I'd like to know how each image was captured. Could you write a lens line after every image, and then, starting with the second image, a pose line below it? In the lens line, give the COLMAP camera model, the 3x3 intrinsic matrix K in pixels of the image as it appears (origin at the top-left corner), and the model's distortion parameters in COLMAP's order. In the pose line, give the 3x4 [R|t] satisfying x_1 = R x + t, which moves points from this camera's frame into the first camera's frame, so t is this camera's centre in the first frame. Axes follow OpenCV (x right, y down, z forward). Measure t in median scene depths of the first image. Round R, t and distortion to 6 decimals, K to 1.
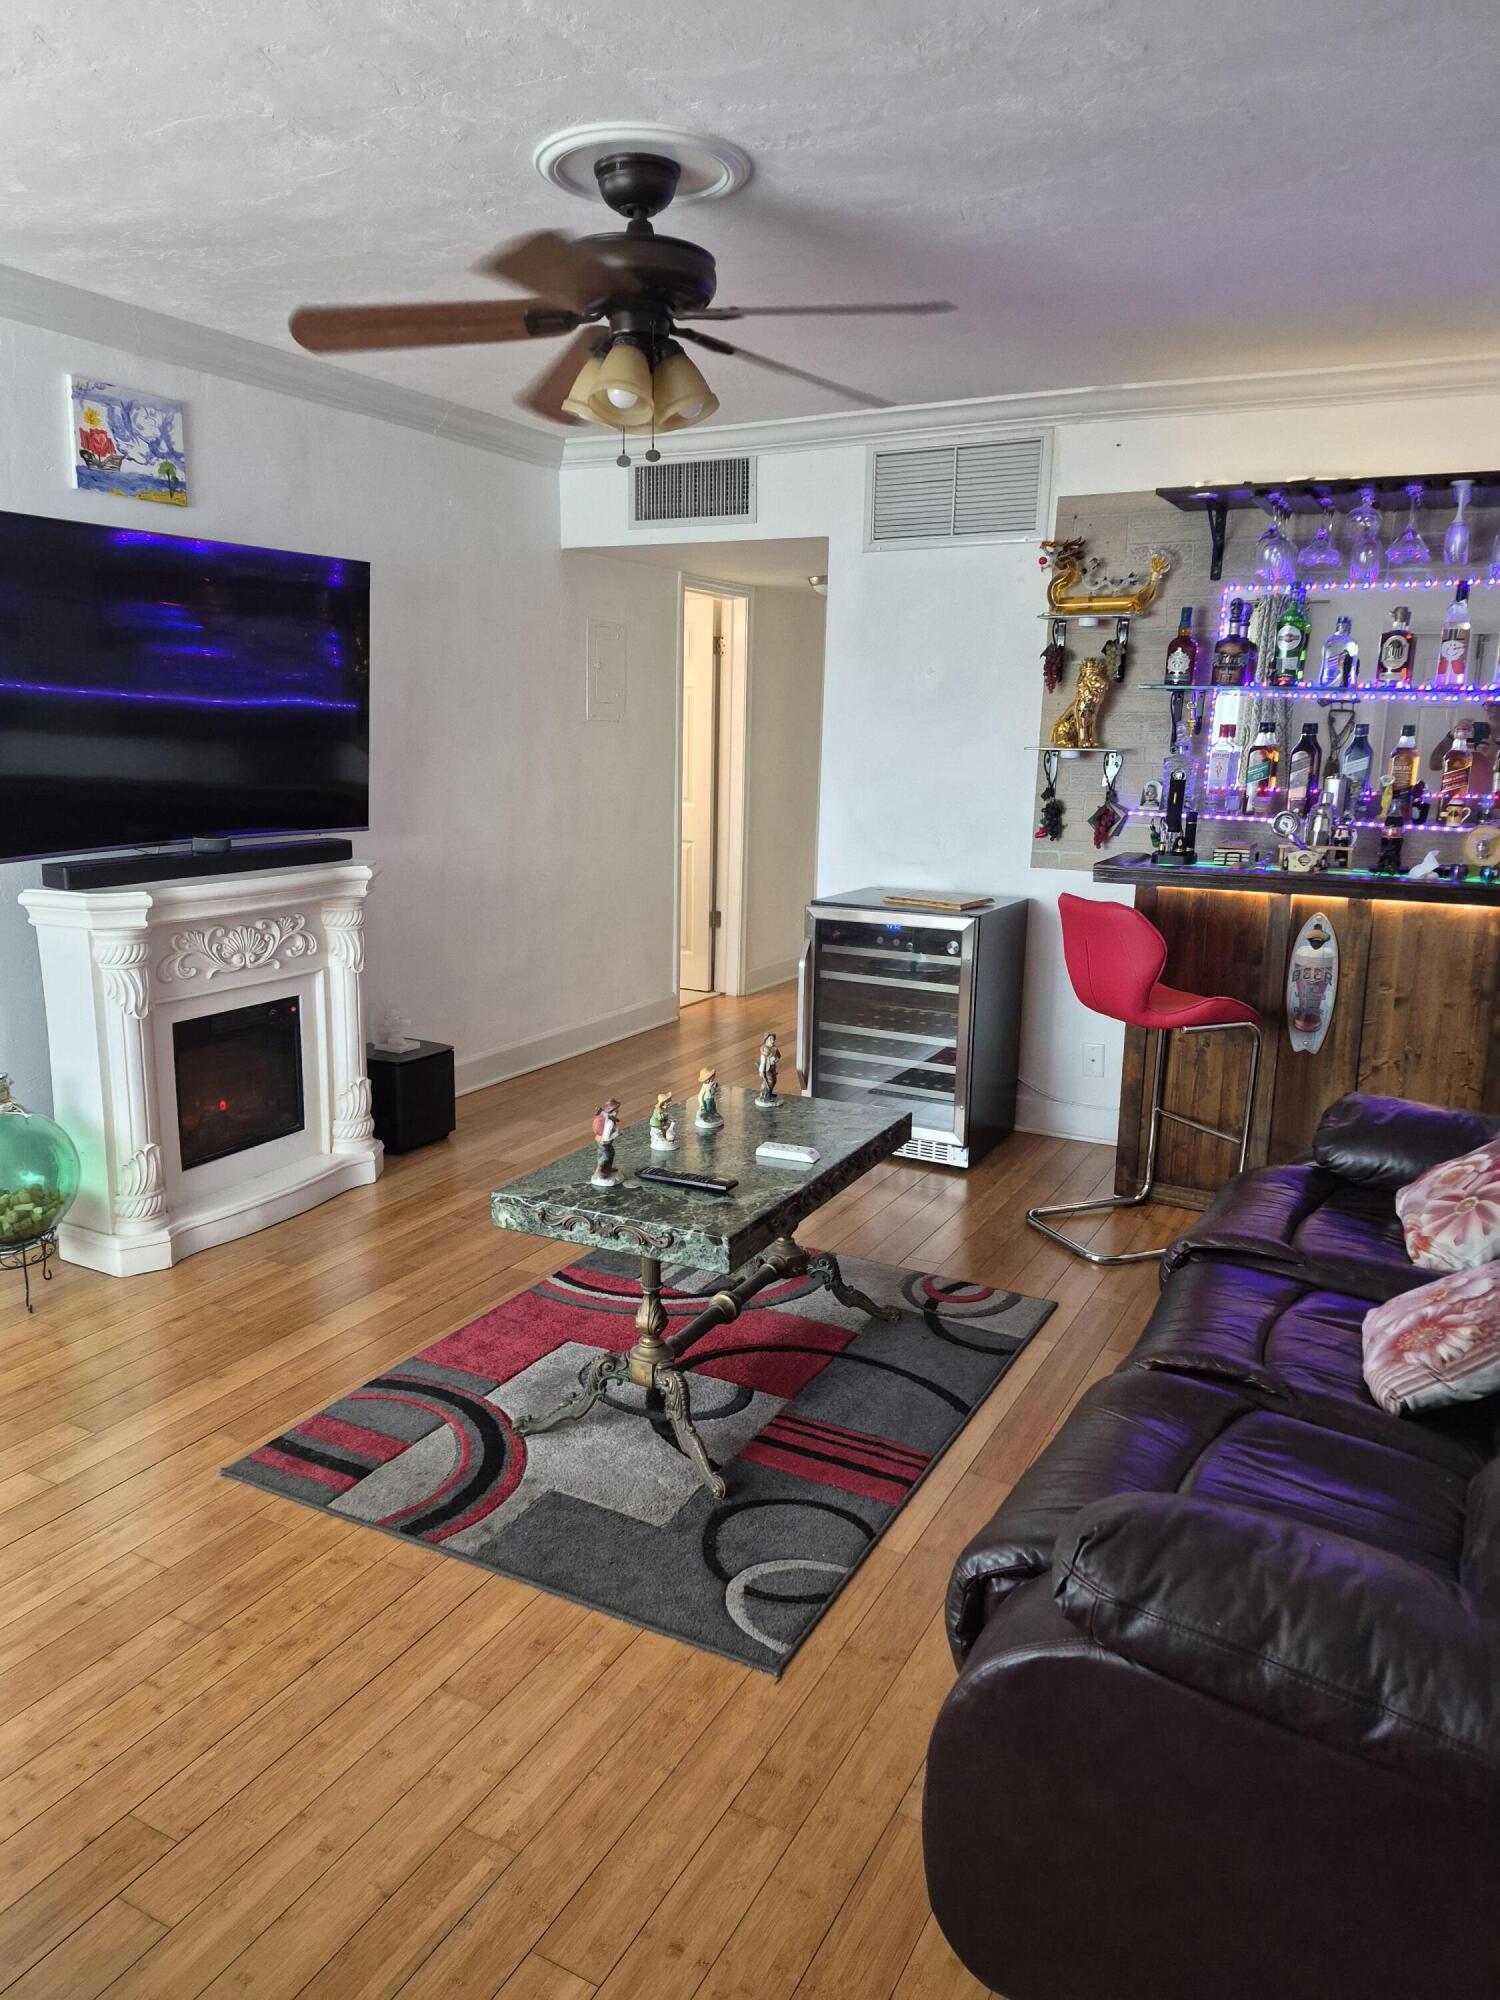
lens RADIAL K [[1389.6, 0, 736.6], [0, 1389.6, 1010.0], [0, 0, 1]] dist [0.050653, -0.040159]
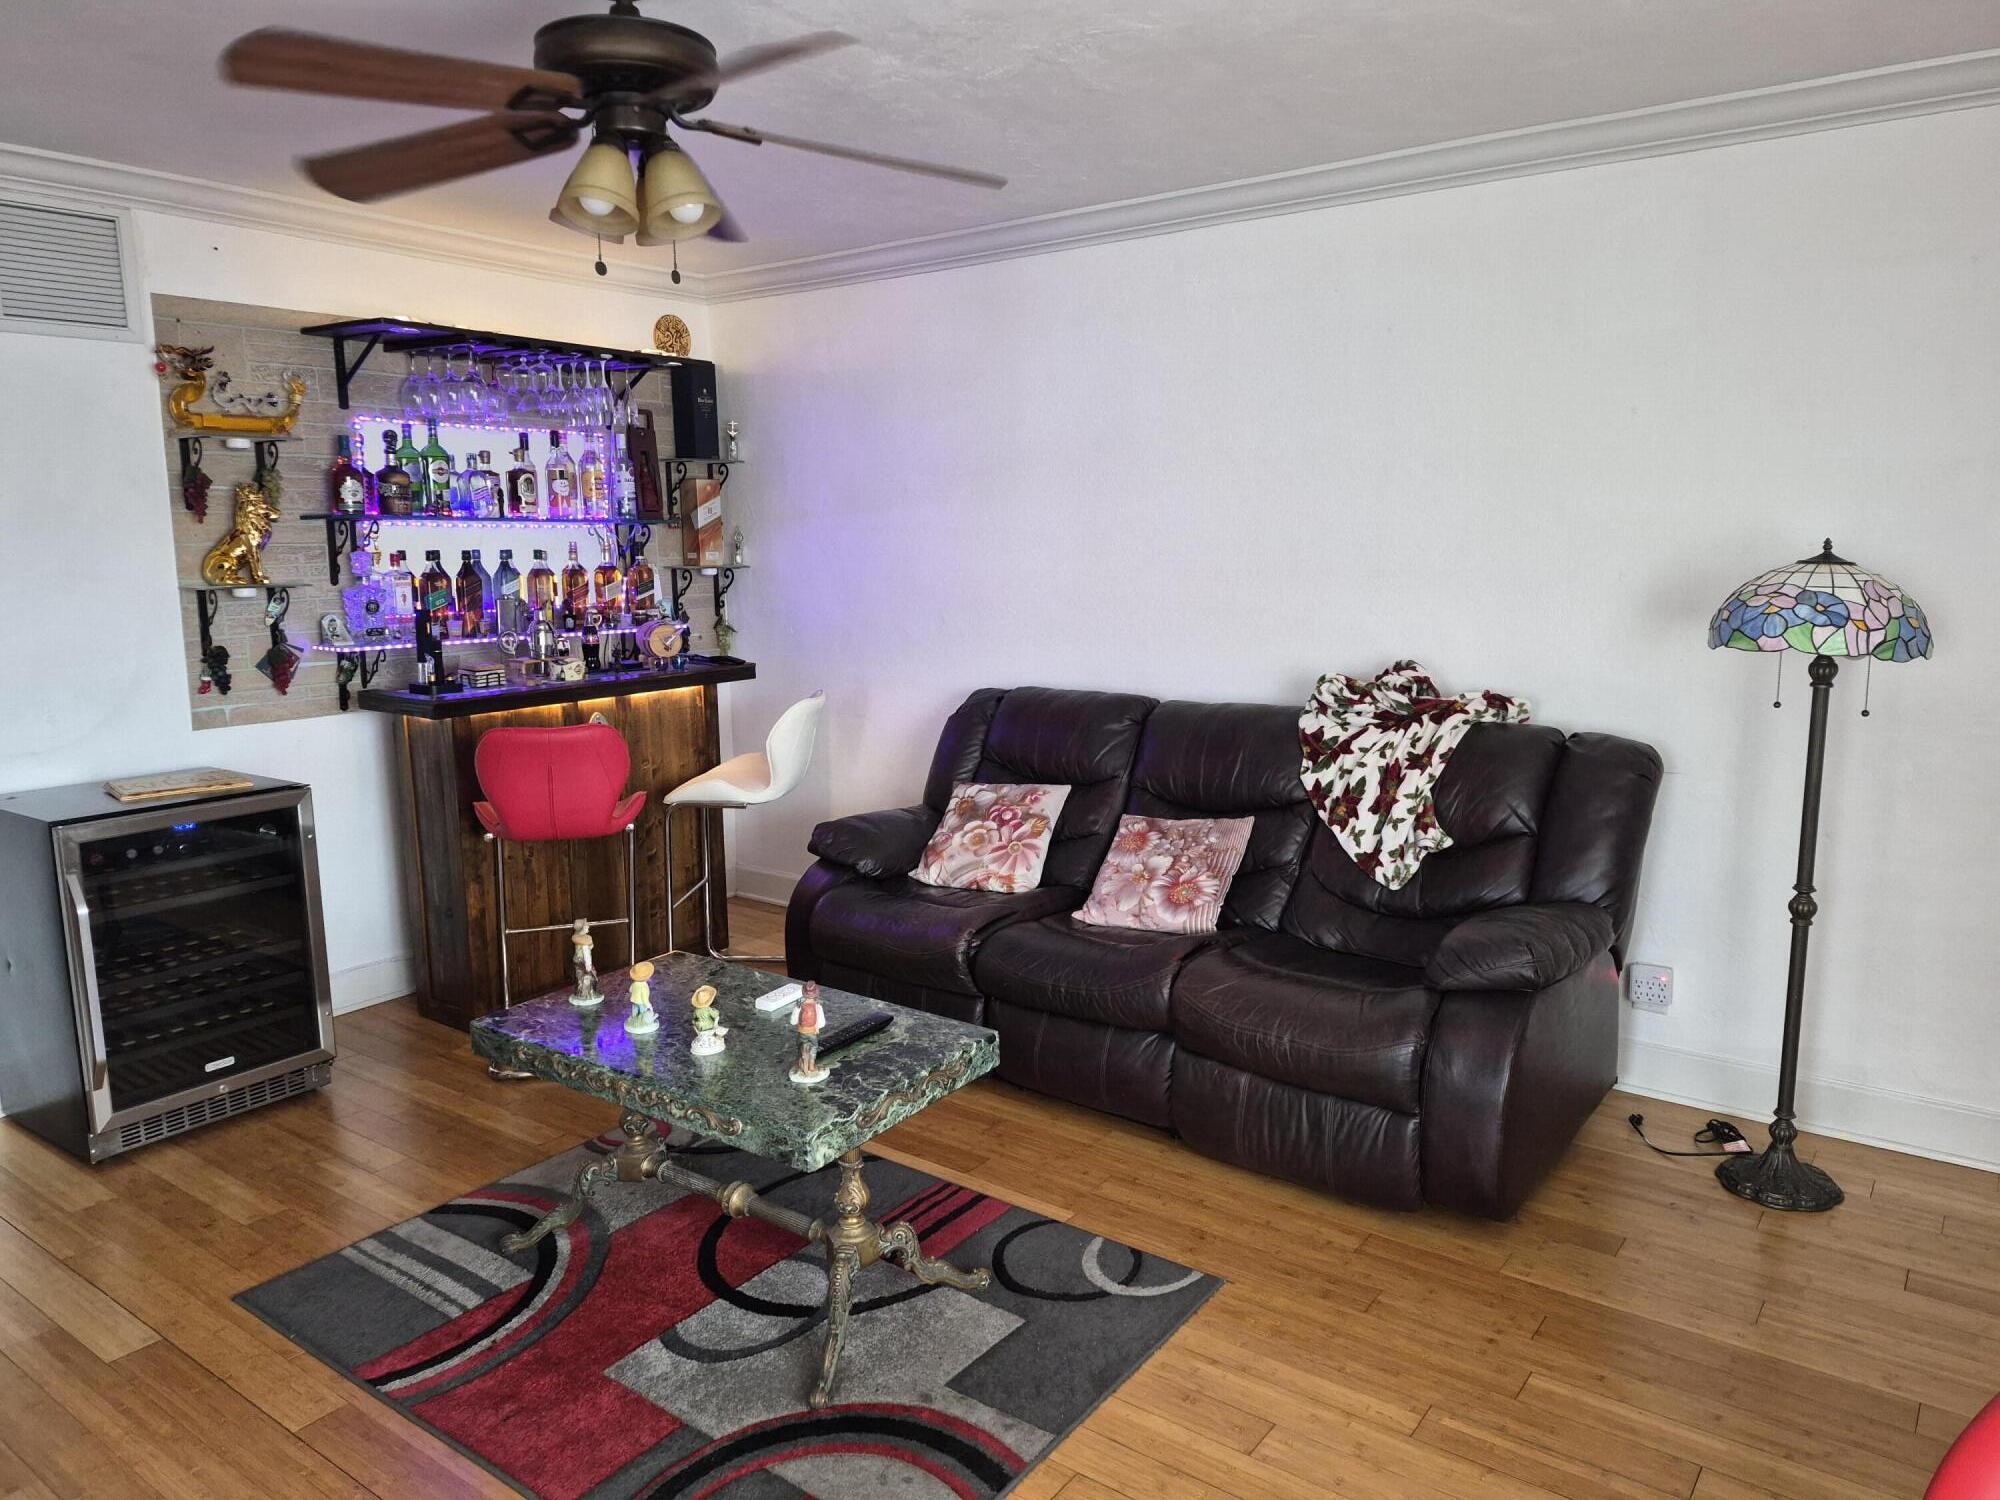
lens RADIAL K [[1389.6, 0, 1010.0], [0, 1389.6, 710.8], [0, 0, 1]] dist [0.050653, -0.040159]
pose [[0.121712, -0.145737, 0.981808, -0.686466], [0.212156, 0.970122, 0.117702, -0.137204], [-0.969627, 0.193971, 0.148994, 0.508957]]
